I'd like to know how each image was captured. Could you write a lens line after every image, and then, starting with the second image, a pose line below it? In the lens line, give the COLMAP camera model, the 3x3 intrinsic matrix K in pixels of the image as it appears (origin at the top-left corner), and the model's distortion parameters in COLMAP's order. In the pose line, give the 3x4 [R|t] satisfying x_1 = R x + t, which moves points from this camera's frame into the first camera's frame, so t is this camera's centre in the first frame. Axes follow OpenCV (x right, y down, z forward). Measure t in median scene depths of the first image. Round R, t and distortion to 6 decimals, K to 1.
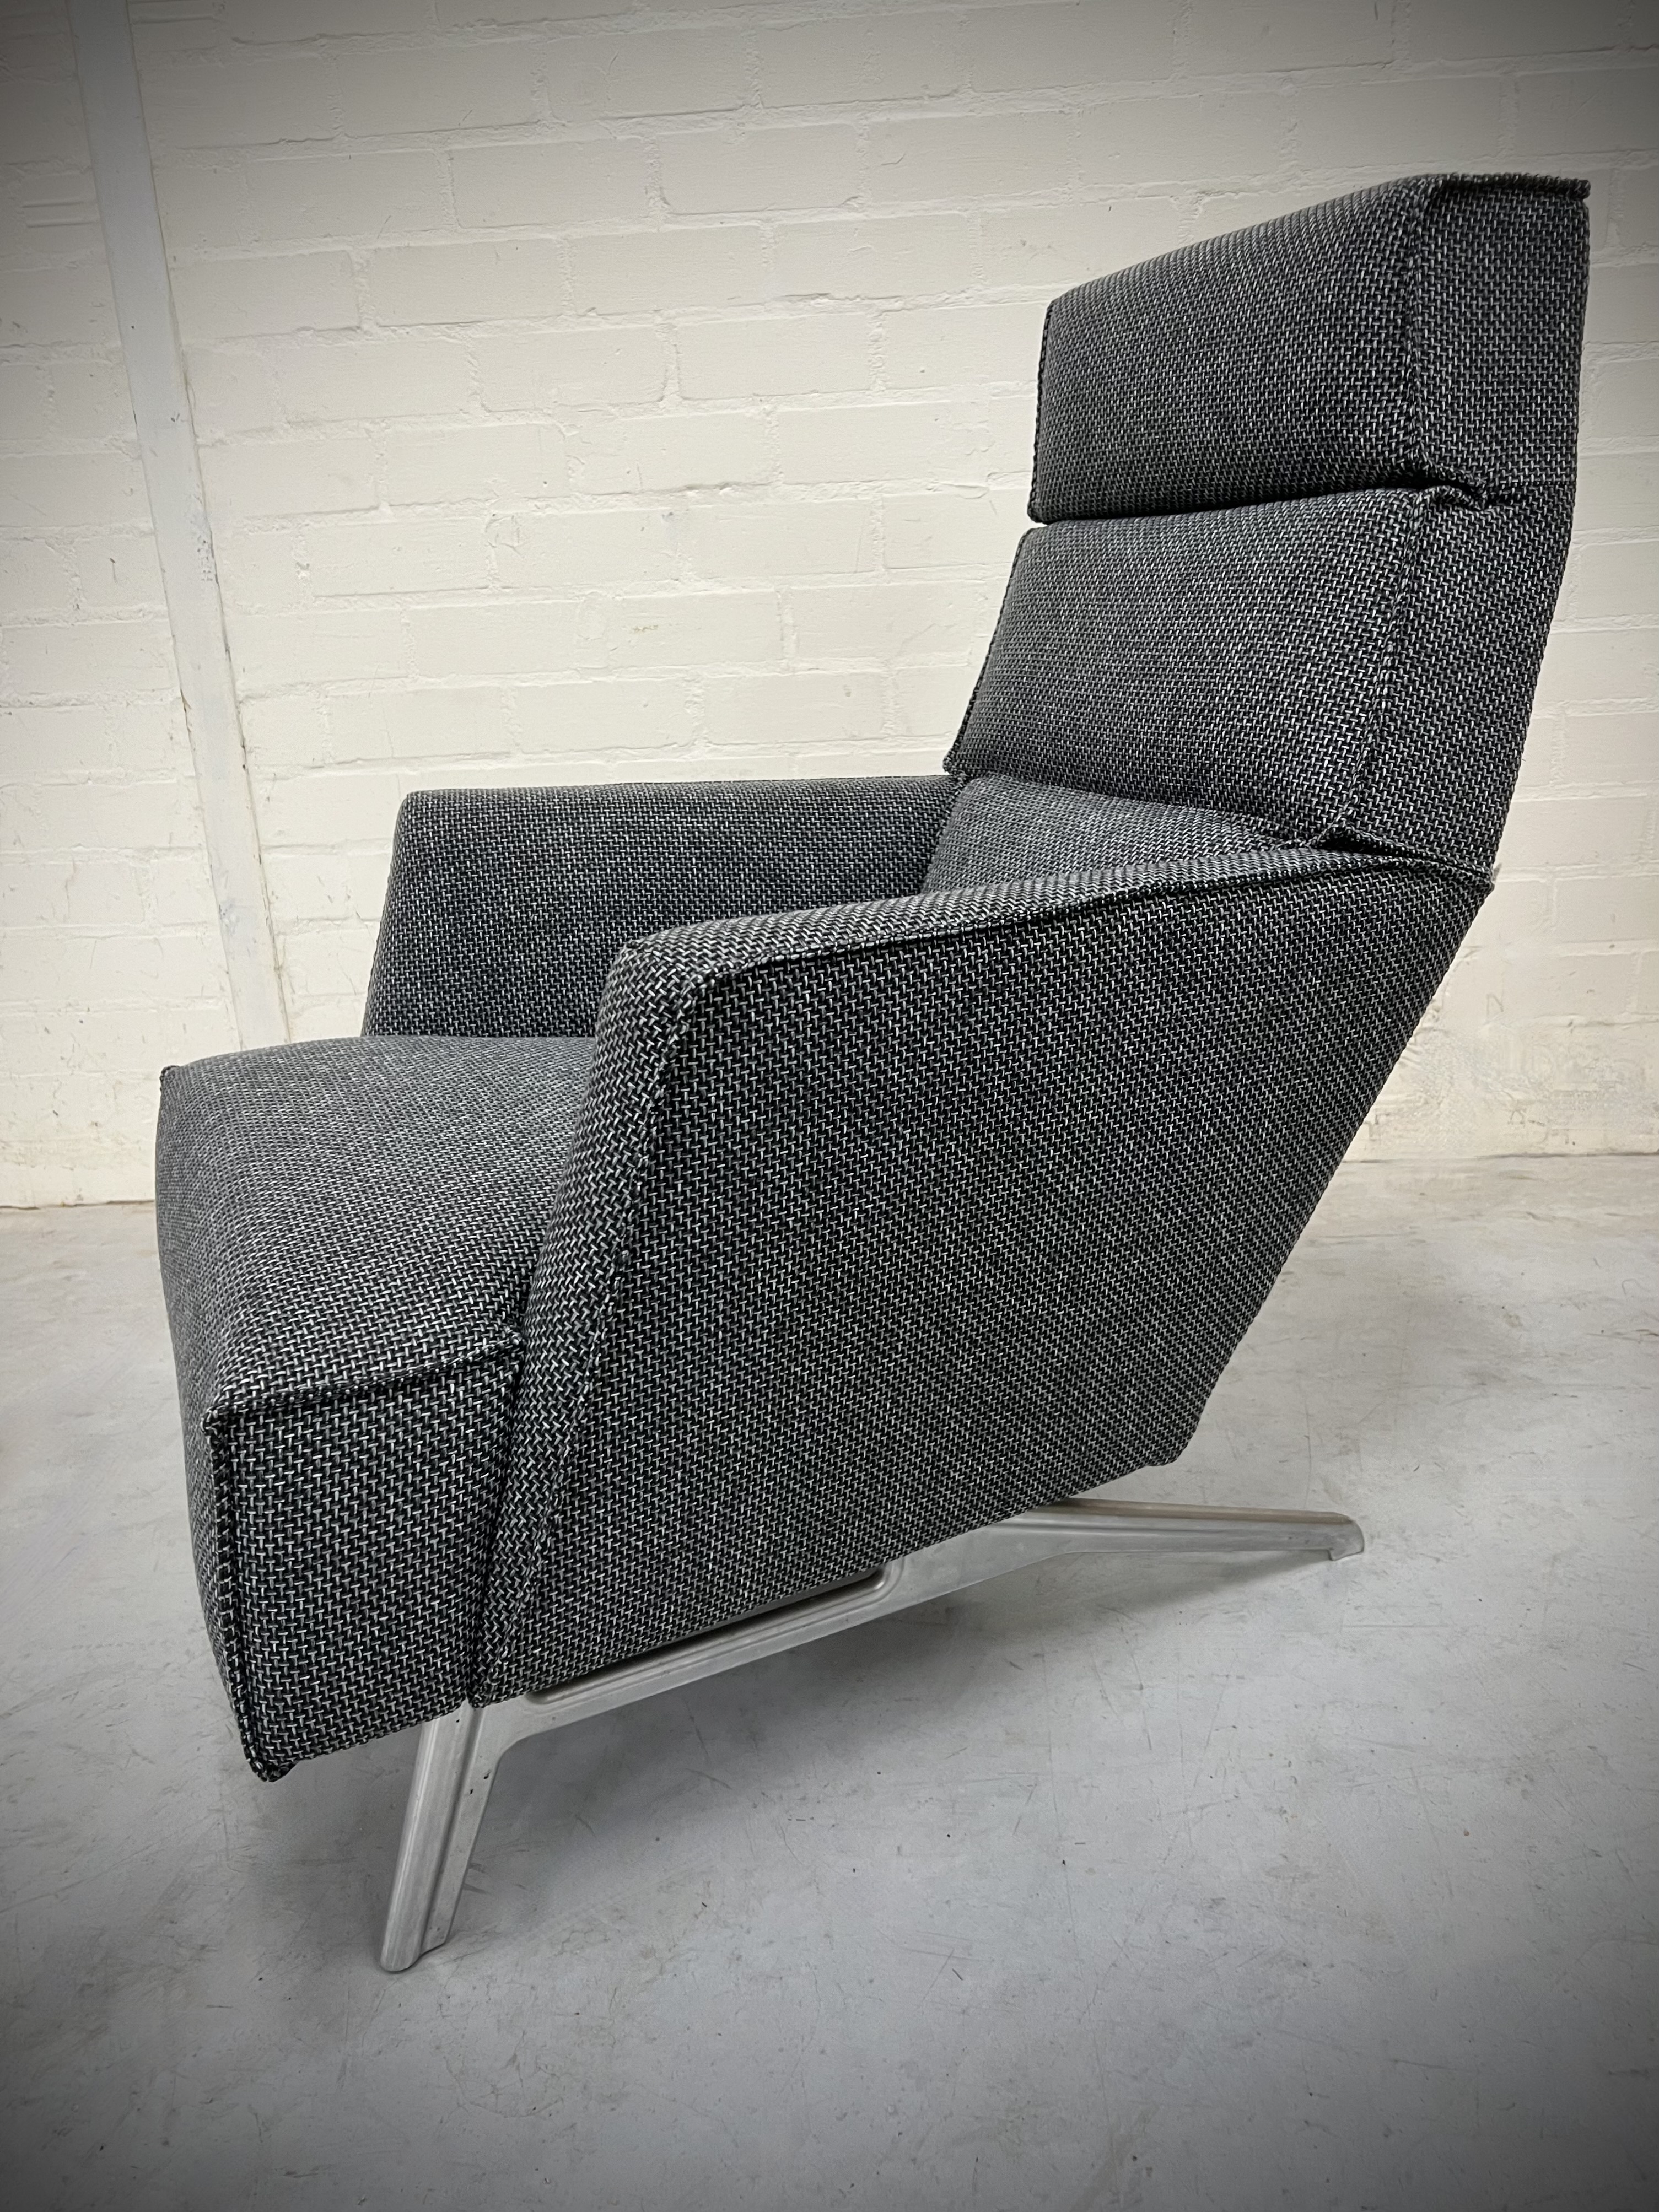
lens RADIAL K [[1675.5, 0, 846.4], [0, 1675.5, 1104.3], [0, 0, 1]] dist [0.037624, -0.045934]
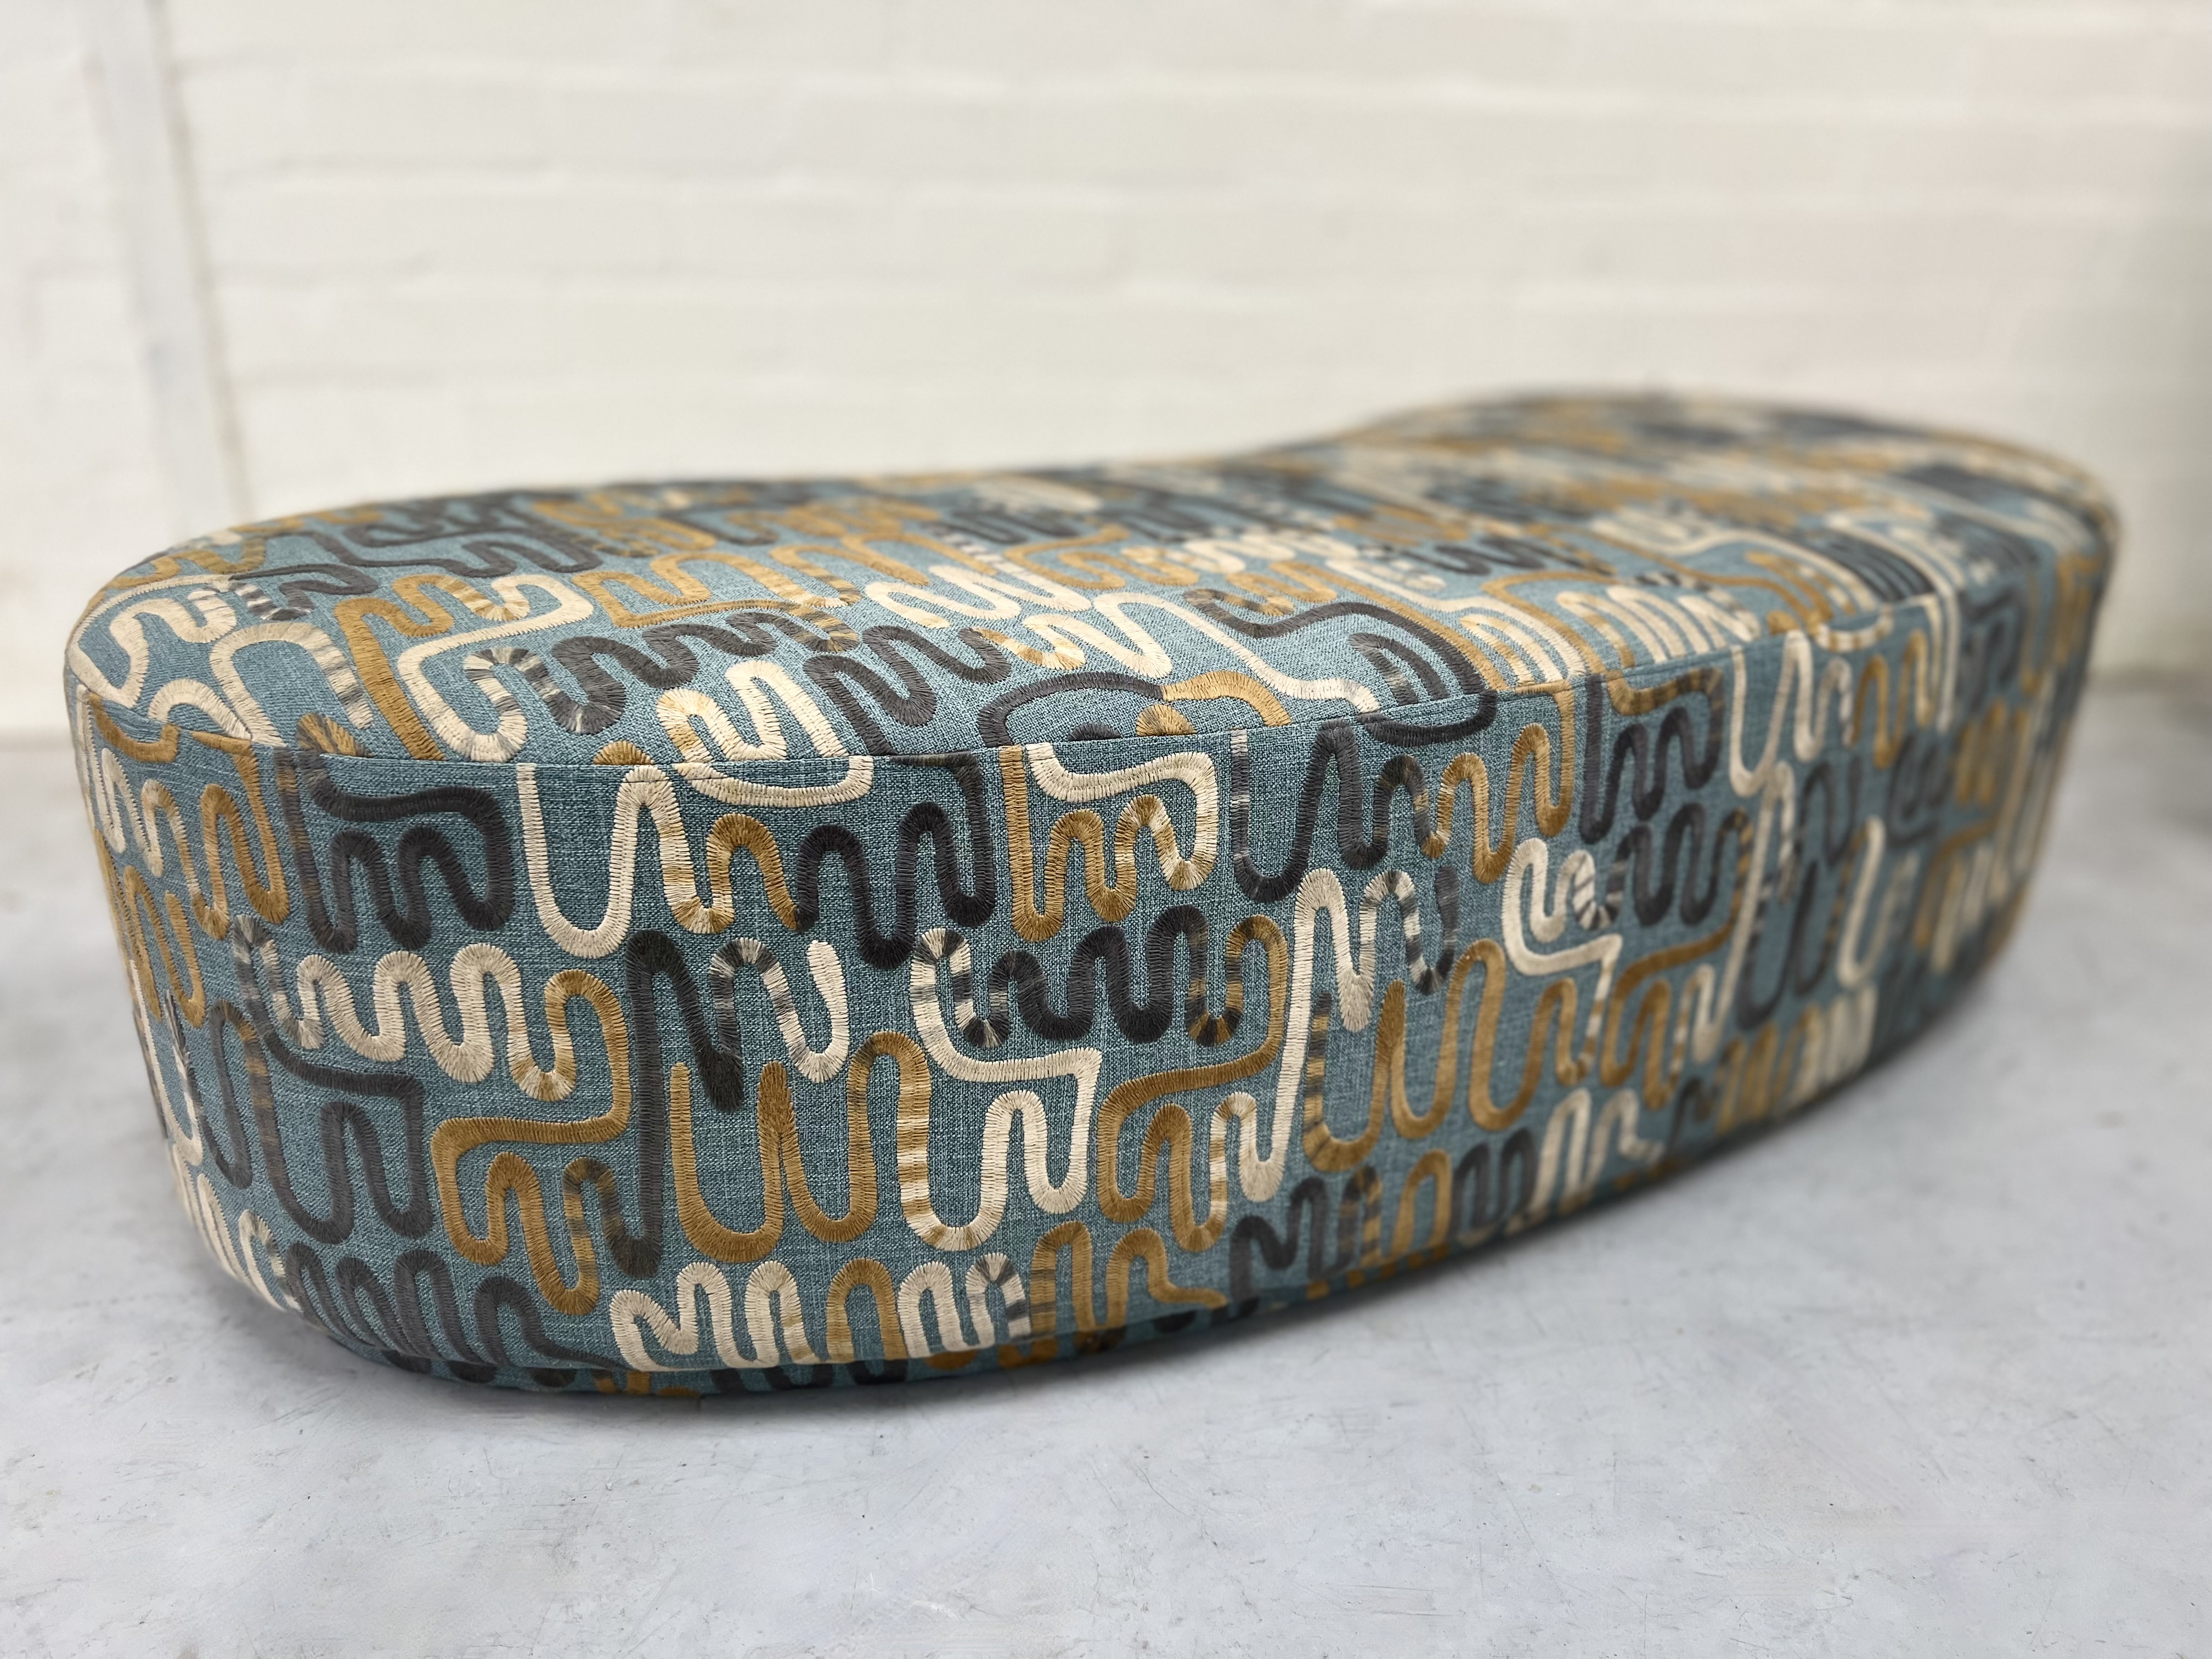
lens RADIAL K [[1675.4, 0, 1102.1], [0, 1675.4, 835.5], [0, 0, 1]] dist [0.037624, -0.045934]
pose [[0.977920, -0.015301, 0.208419, -0.119009], [-0.003301, 0.996060, 0.088615, 0.037197], [-0.208953, -0.087347, 0.974017, 0.148084]]
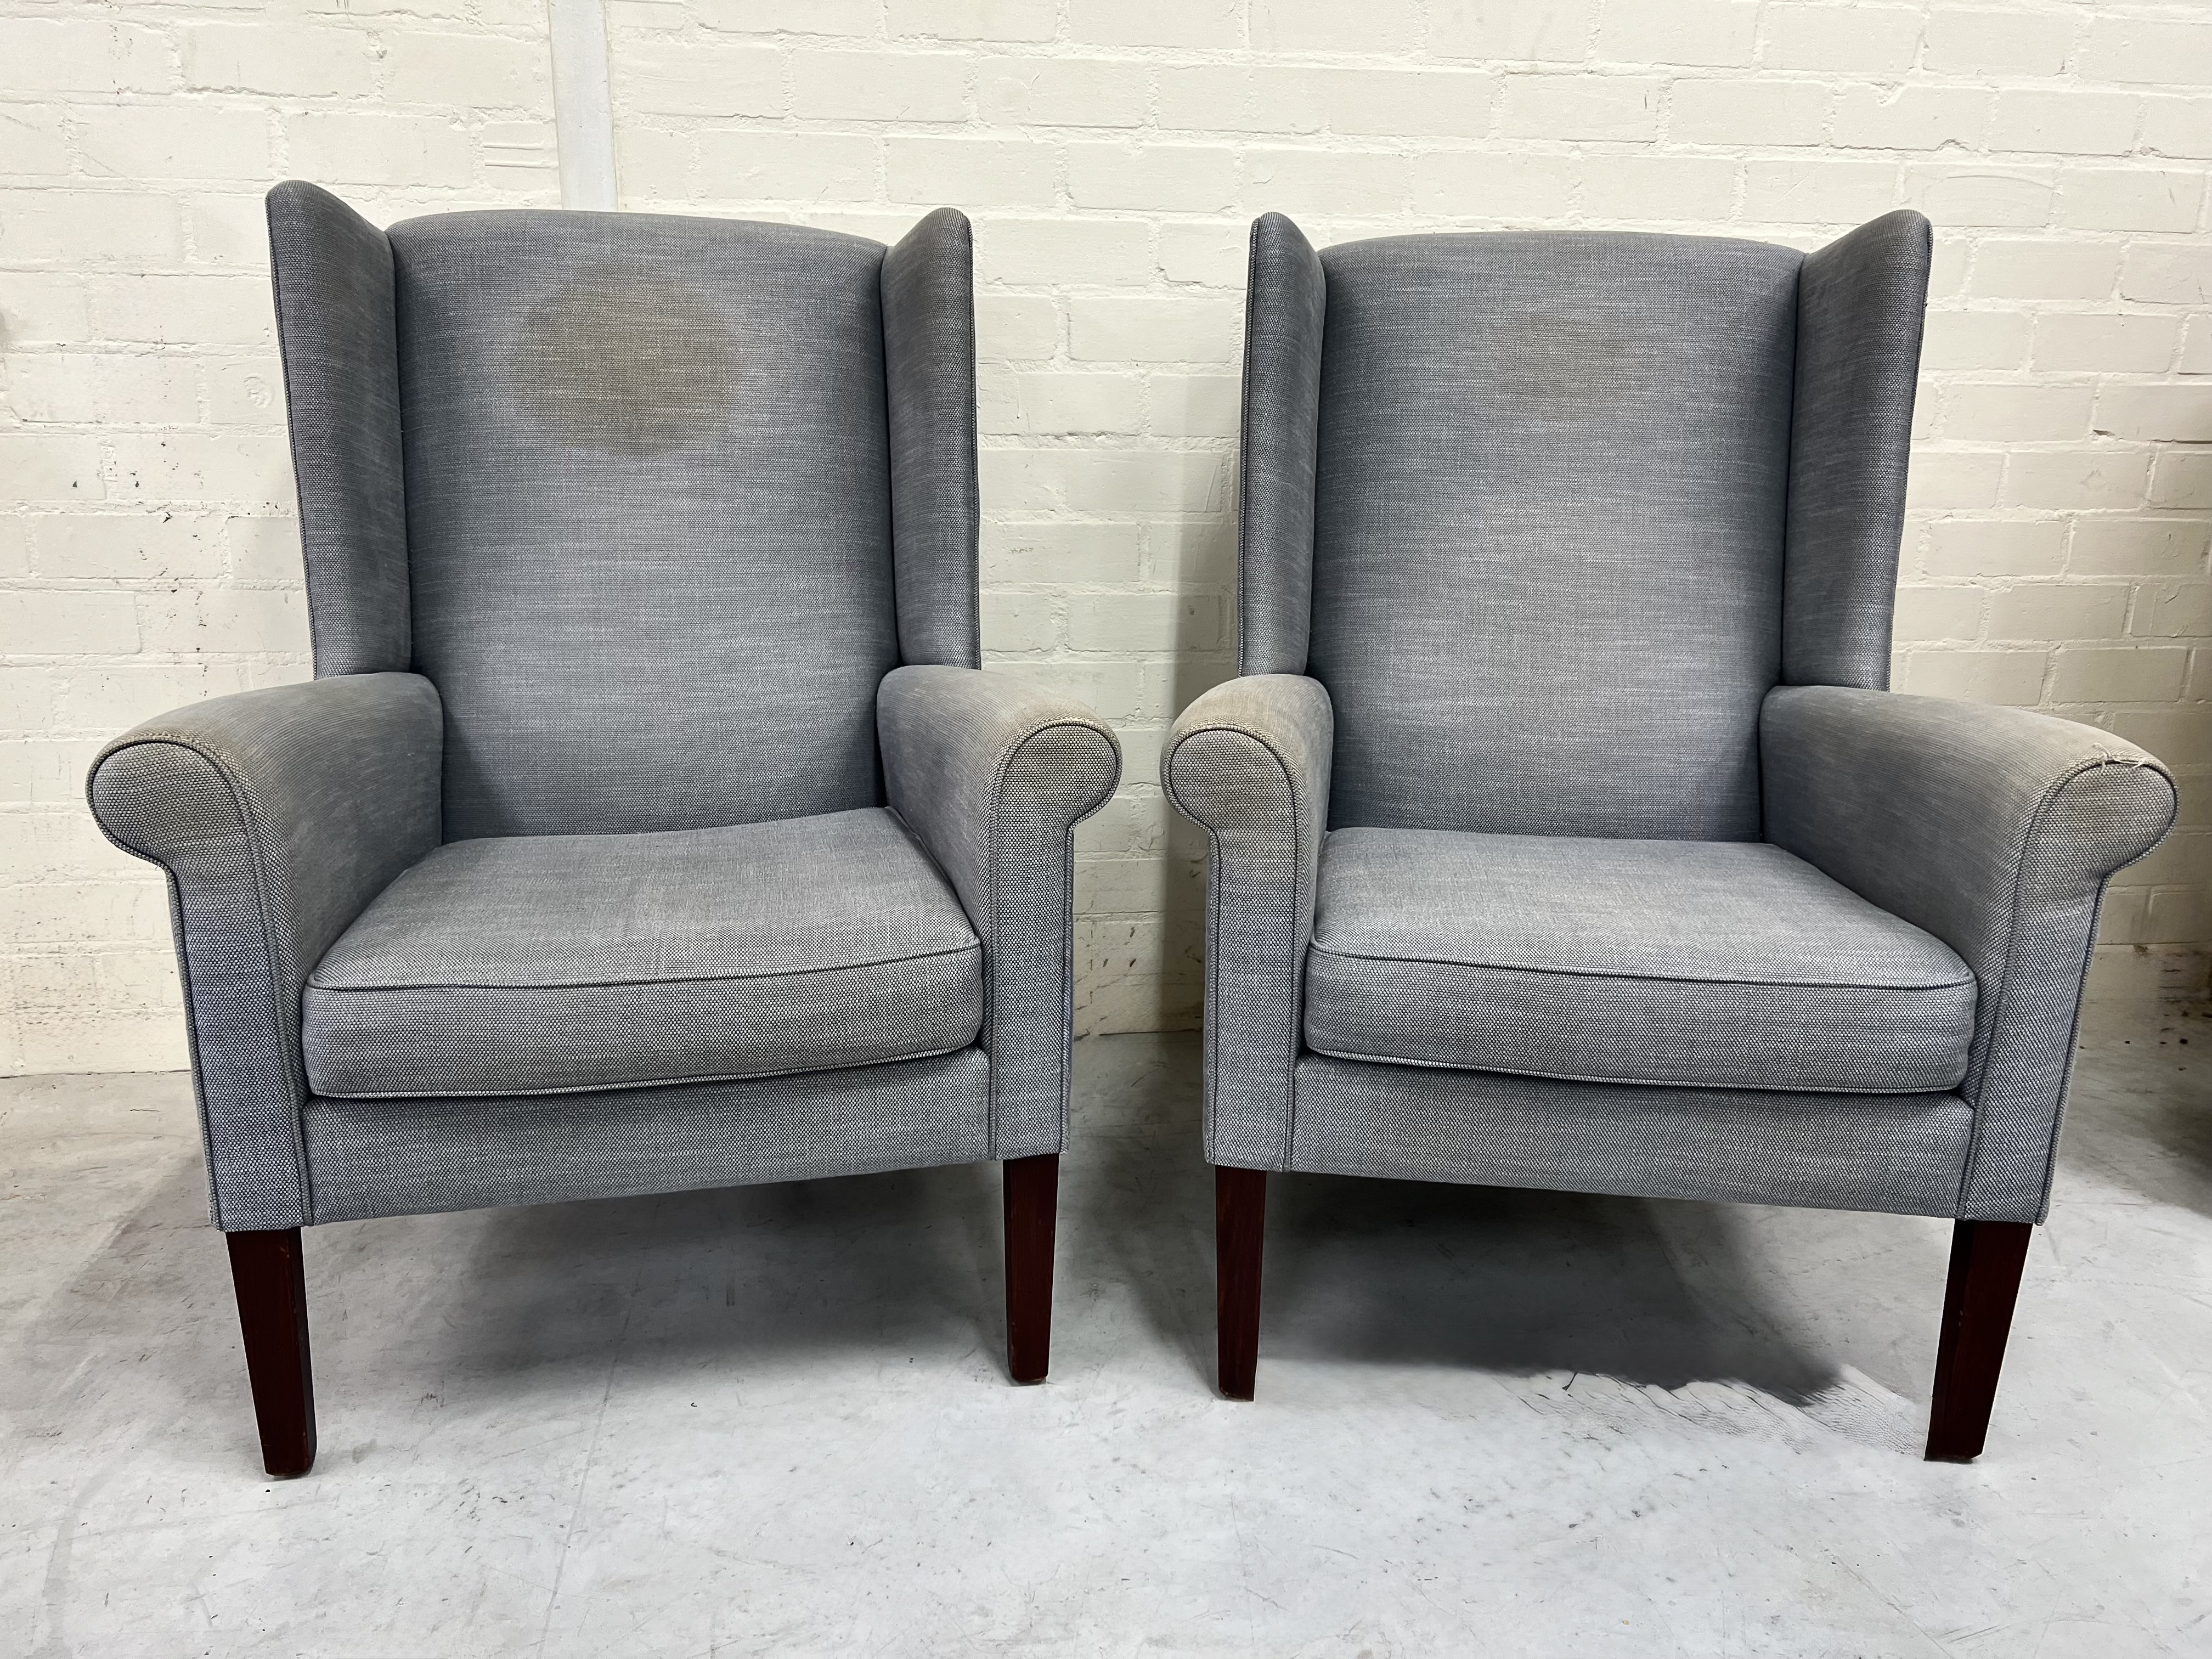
lens RADIAL K [[1675.4, 0, 1084.1], [0, 1675.4, 832.7], [0, 0, 1]] dist [0.037624, -0.045934]
pose [[0.984233, 0.017108, 0.176045, -0.281890], [-0.006567, 0.998160, -0.060284, -0.024772], [-0.176753, 0.058178, 0.982534, -0.113951]]
